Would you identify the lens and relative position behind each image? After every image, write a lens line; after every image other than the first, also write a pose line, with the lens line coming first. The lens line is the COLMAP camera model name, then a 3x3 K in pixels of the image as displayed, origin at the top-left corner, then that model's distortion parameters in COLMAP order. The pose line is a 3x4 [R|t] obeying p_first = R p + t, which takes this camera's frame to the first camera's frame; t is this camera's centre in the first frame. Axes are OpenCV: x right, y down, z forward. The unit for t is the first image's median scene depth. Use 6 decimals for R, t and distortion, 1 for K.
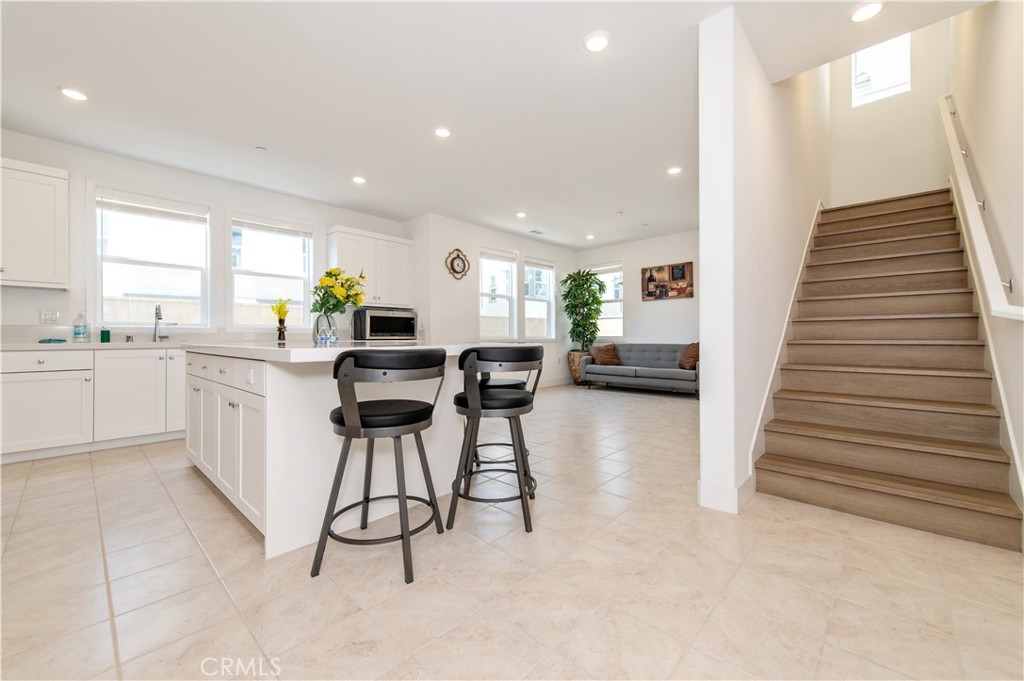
lens RADIAL K [[402.7, 0, 514.4], [0, 402.7, 337.8], [0, 0, 1]] dist [0.009752, -0.000495]
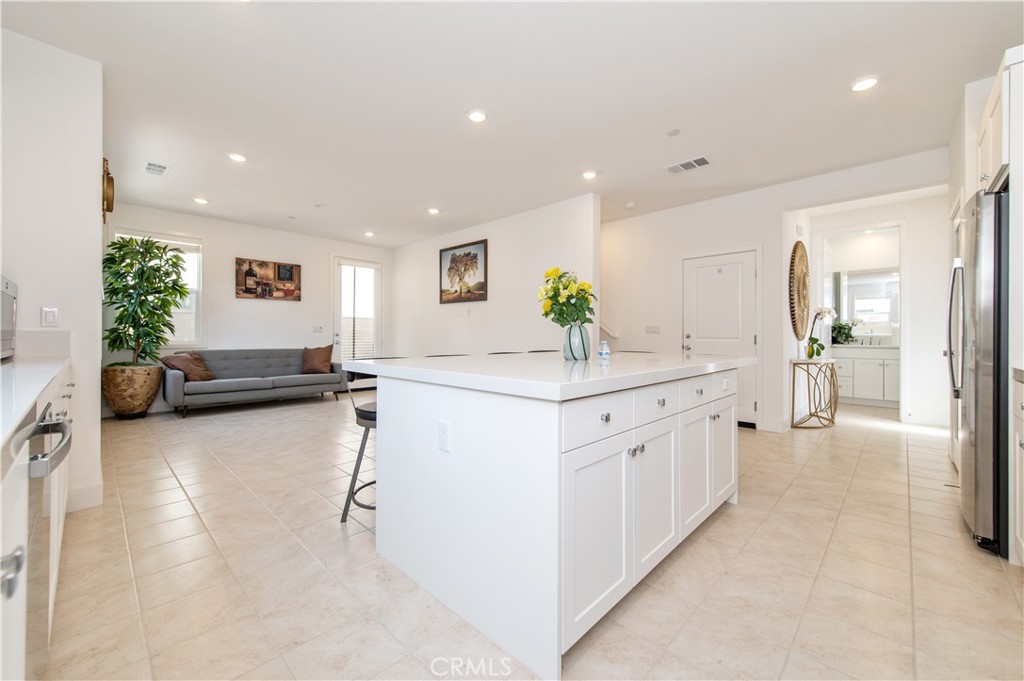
lens RADIAL K [[402.7, 0, 513.5], [0, 402.7, 335.6], [0, 0, 1]] dist [0.009752, -0.000495]
pose [[0.018044, 0.005564, 0.999822, -0.525702], [-0.002194, 0.999982, -0.005525, -0.011231], [-0.999835, -0.002094, 0.018056, 0.449655]]
